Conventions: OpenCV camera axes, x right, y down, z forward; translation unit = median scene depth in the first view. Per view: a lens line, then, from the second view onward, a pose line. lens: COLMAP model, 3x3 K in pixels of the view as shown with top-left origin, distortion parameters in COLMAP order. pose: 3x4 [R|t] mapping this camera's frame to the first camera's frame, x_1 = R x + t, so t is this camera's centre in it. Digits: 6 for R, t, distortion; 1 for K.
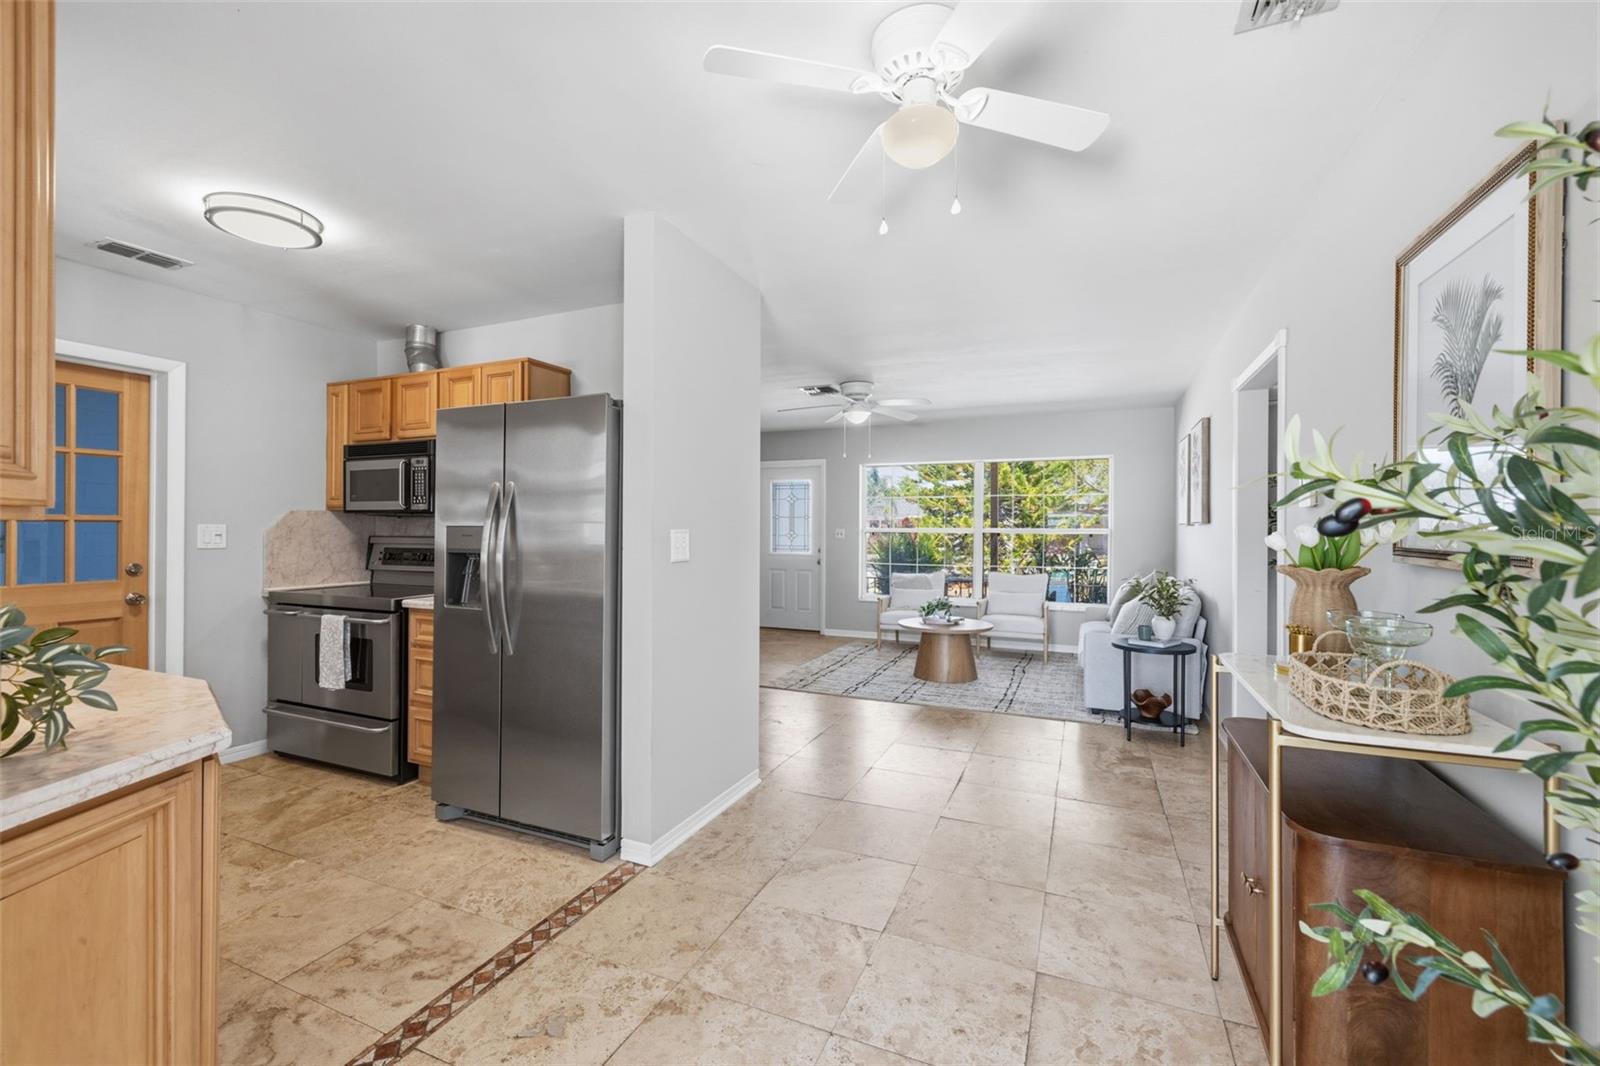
lens RADIAL K [[671.1, 0, 796.0], [0, 671.1, 526.9], [0, 0, 1]] dist [0.000662, -0.000193]
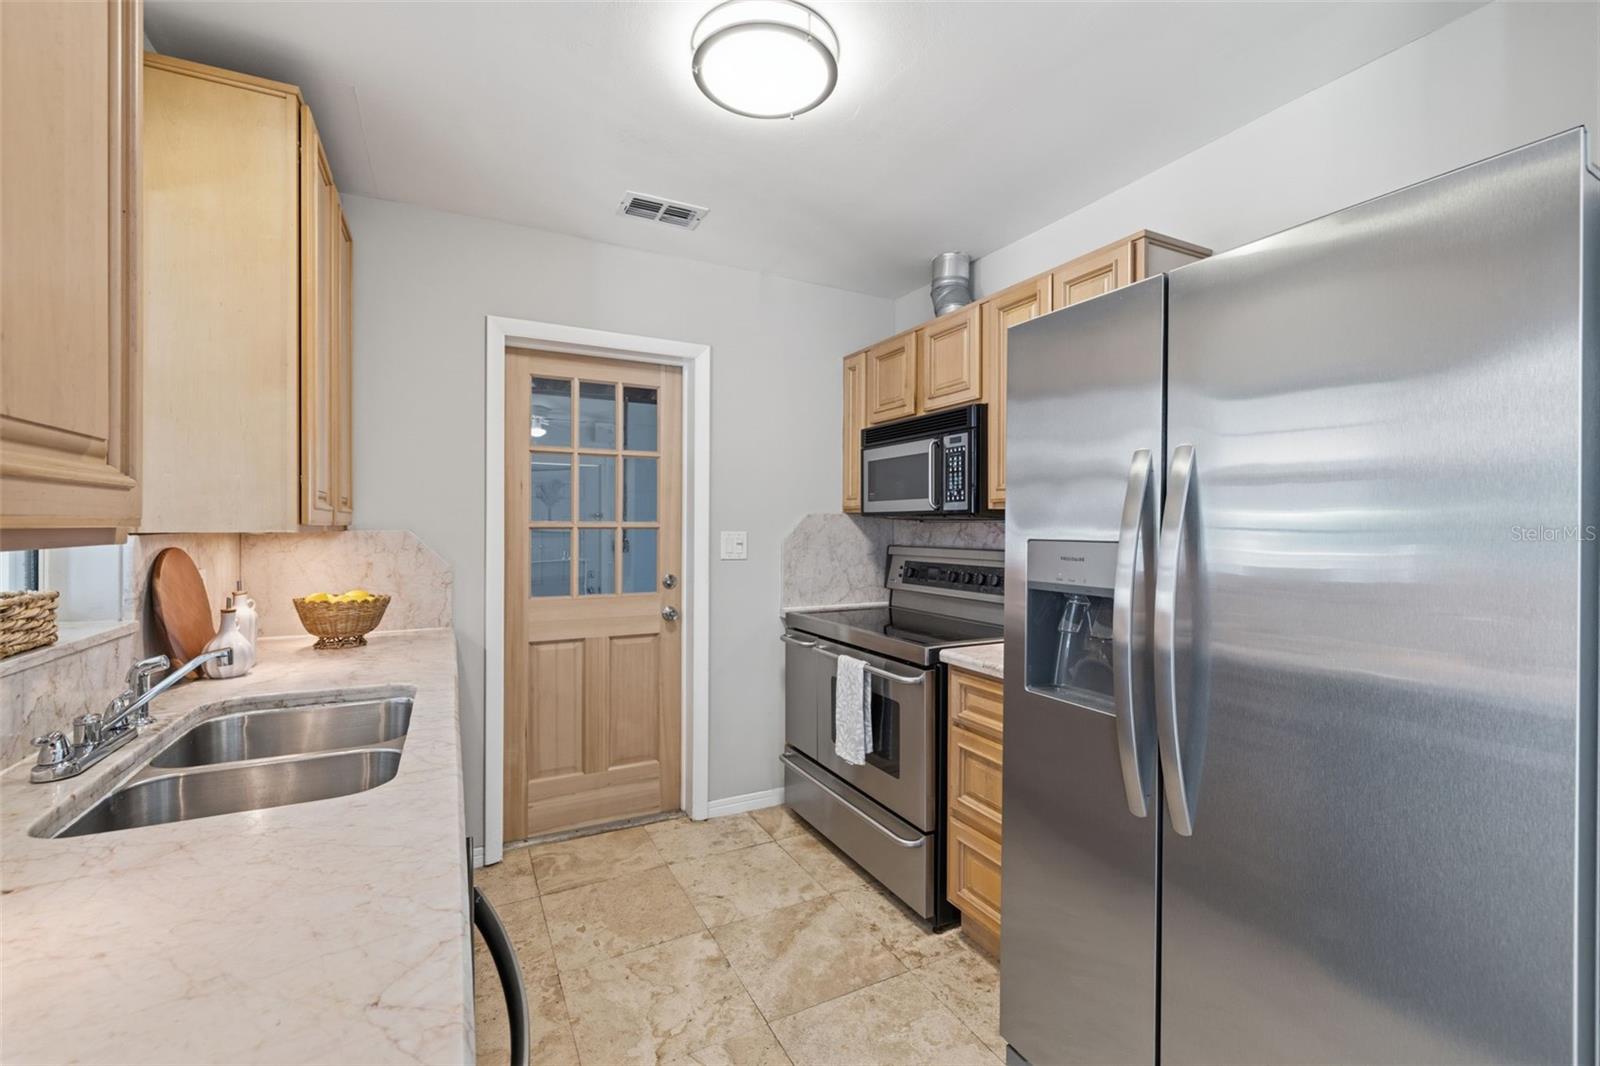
lens RADIAL K [[671.1, 0, 796.0], [0, 671.1, 526.9], [0, 0, 1]] dist [0.000662, -0.000193]
pose [[0.777738, -0.000251, -0.628588, -0.284621], [0.001127, 0.999999, 0.000994, -0.010797], [0.628587, -0.001482, 0.777738, 0.405705]]
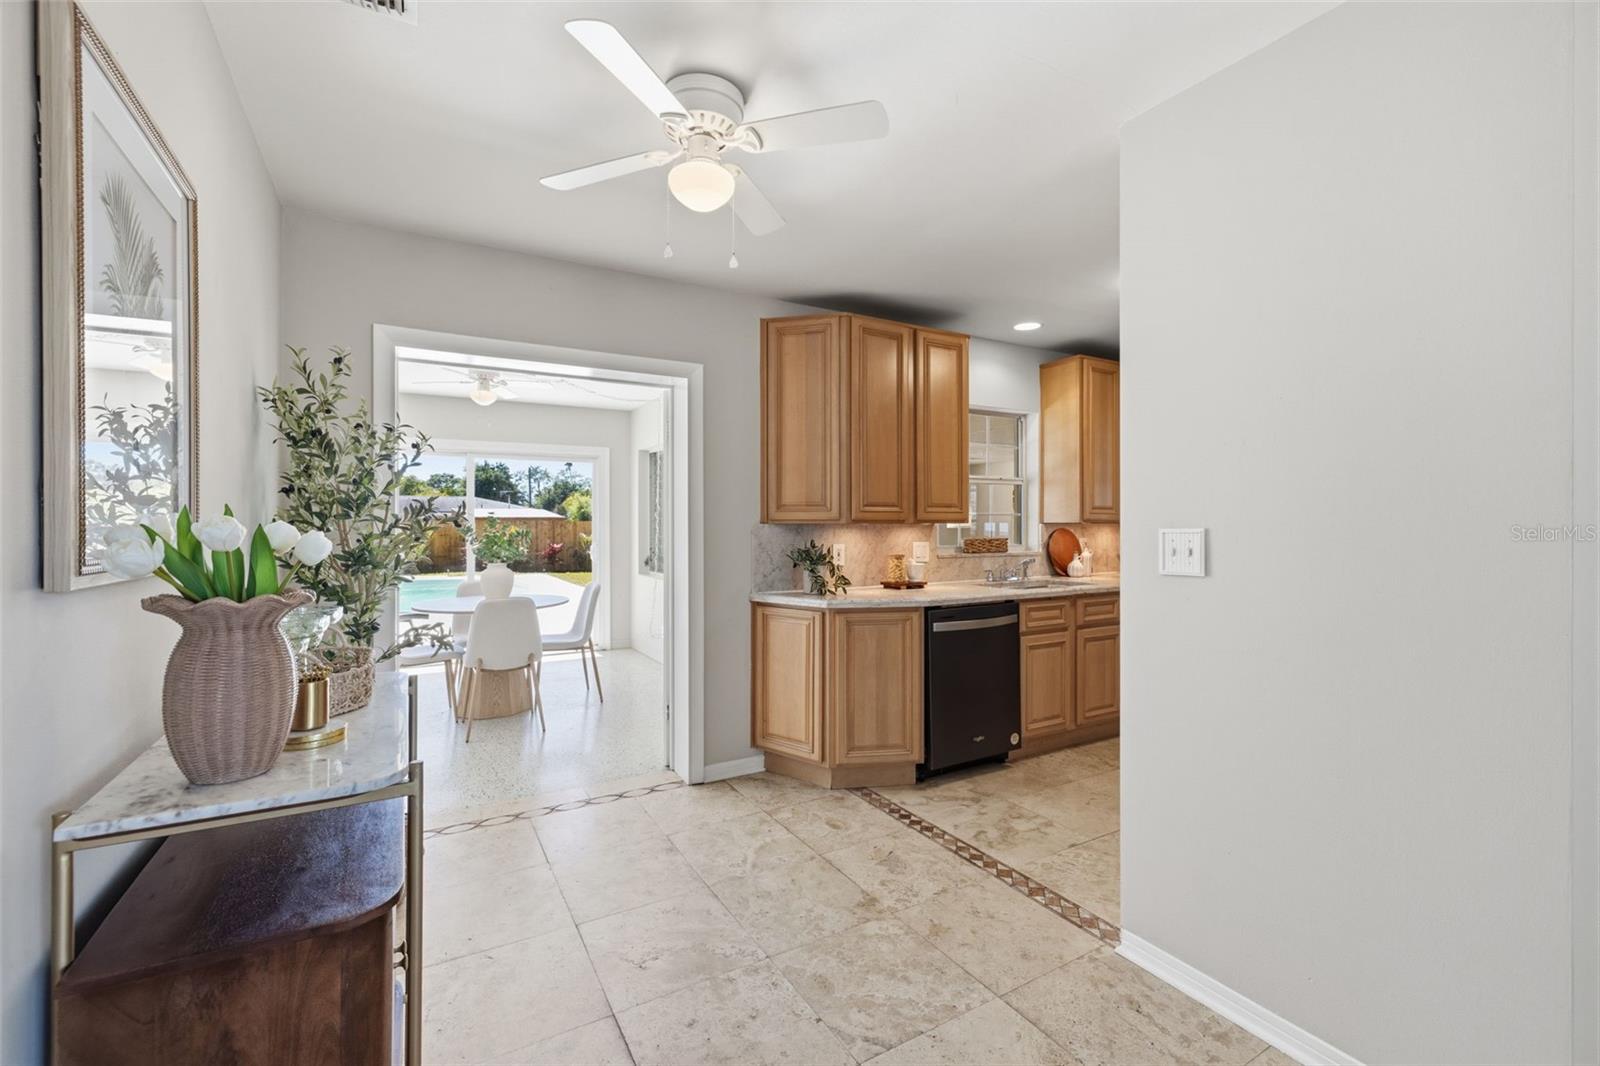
lens RADIAL K [[678.3, 0, 797.1], [0, 678.3, 527.9], [0, 0, 1]] dist [0.001901, -0.000007]
pose [[-0.592008, 0.001162, -0.805931, 0.500949], [-0.000332, 0.999999, 0.001686, 0.001085], [0.805932, 0.001265, -0.592007, 0.892104]]
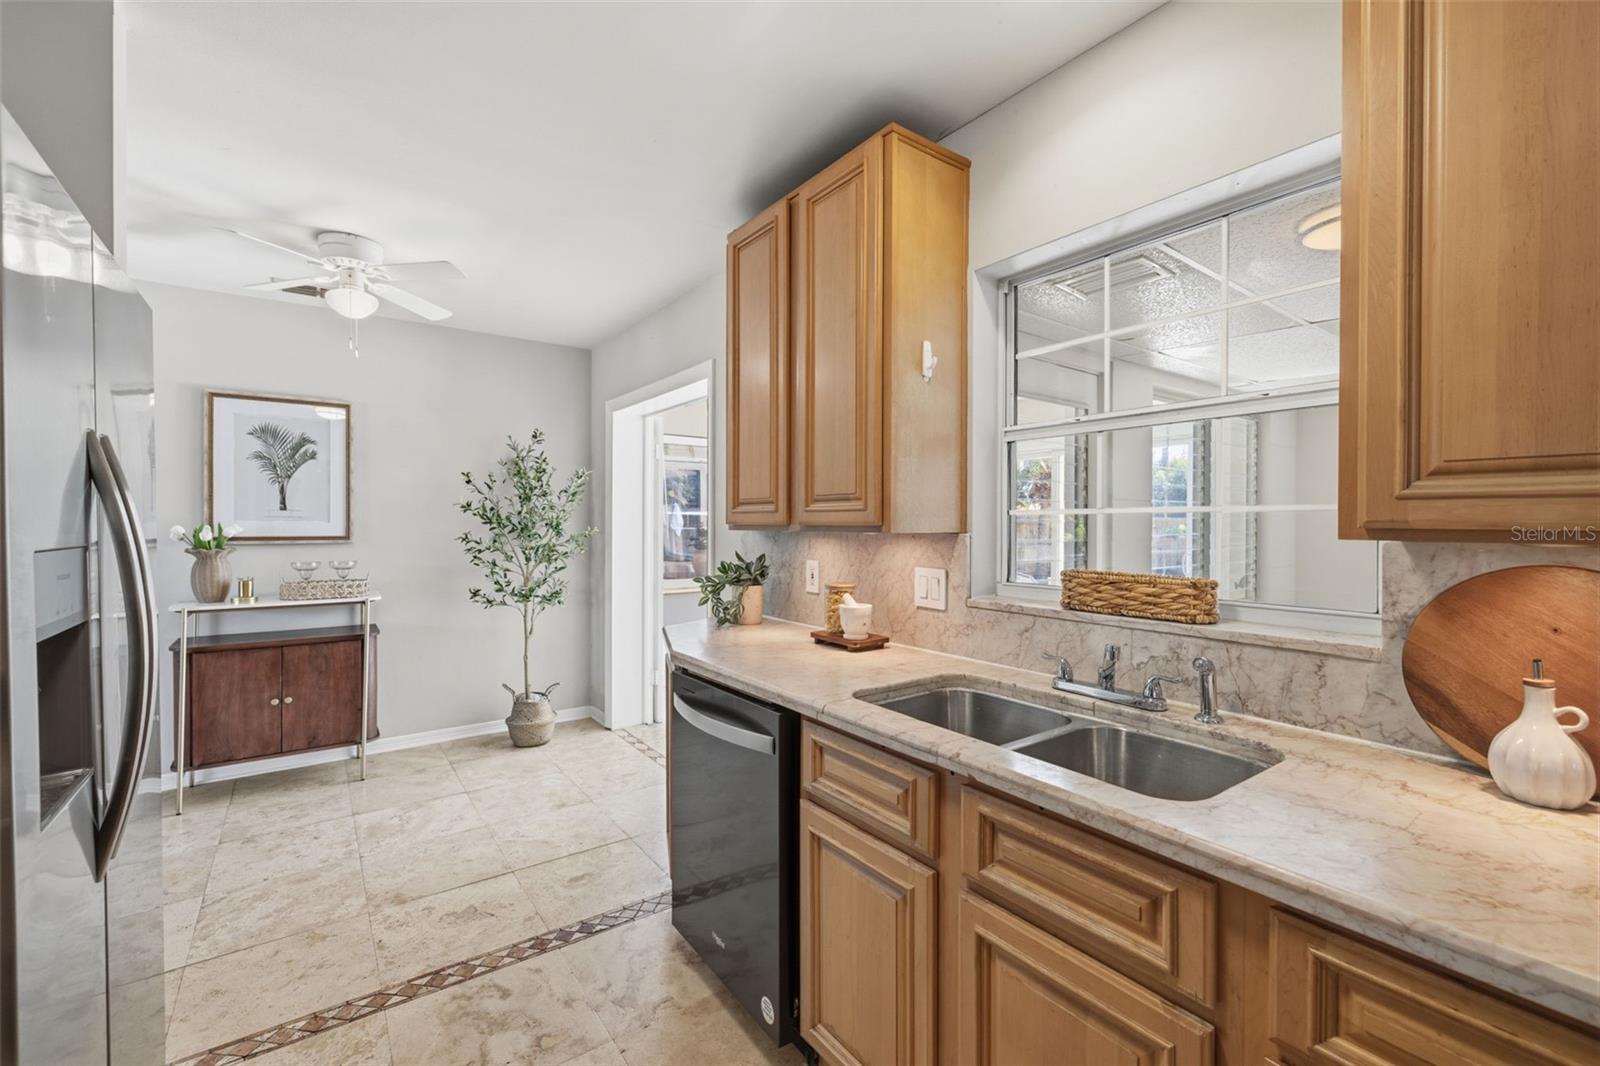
lens RADIAL K [[671.1, 0, 796.0], [0, 671.1, 526.9], [0, 0, 1]] dist [0.000662, -0.000193]
pose [[-0.863980, -0.009563, 0.503436, -0.813621], [-0.006273, 0.999946, 0.008229, -0.013673], [-0.503487, 0.003951, -0.863994, 0.937511]]
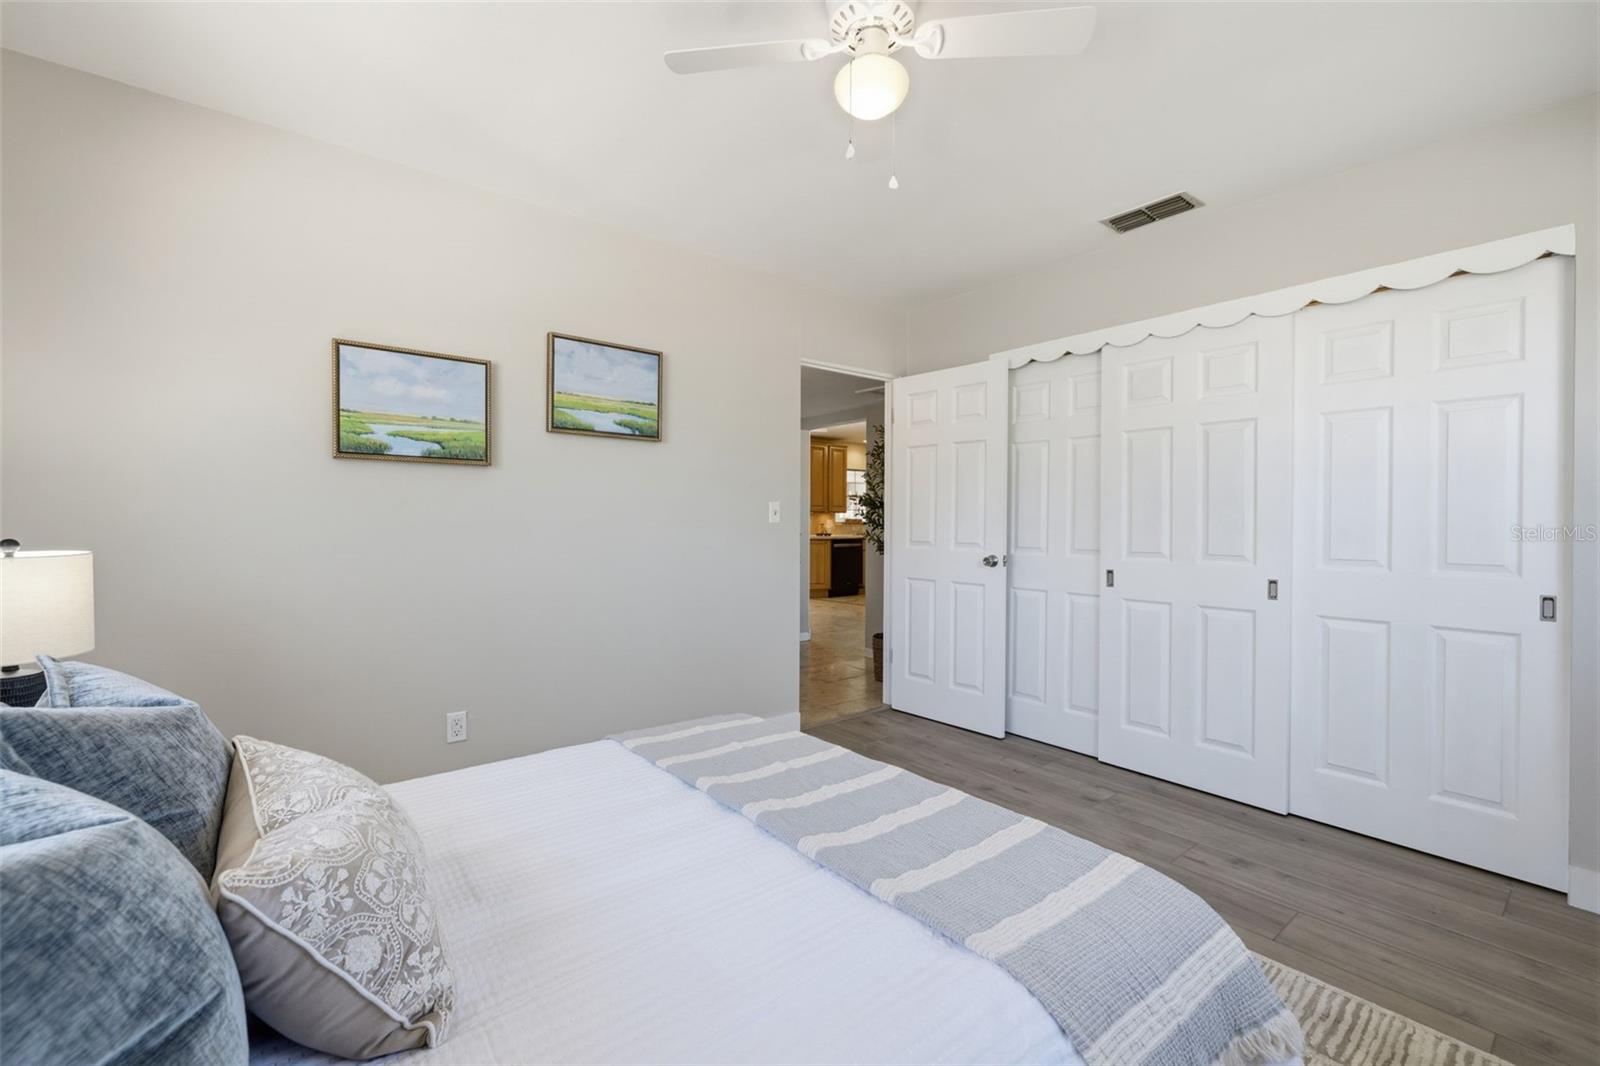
lens RADIAL K [[671.1, 0, 796.0], [0, 671.1, 526.9], [0, 0, 1]] dist [0.000662, -0.000193]
pose [[-0.461961, -0.001229, -0.886899, 2.324828], [-0.007025, 0.999973, 0.002273, 0.058508], [0.886872, 0.007281, -0.461957, 1.699565]]
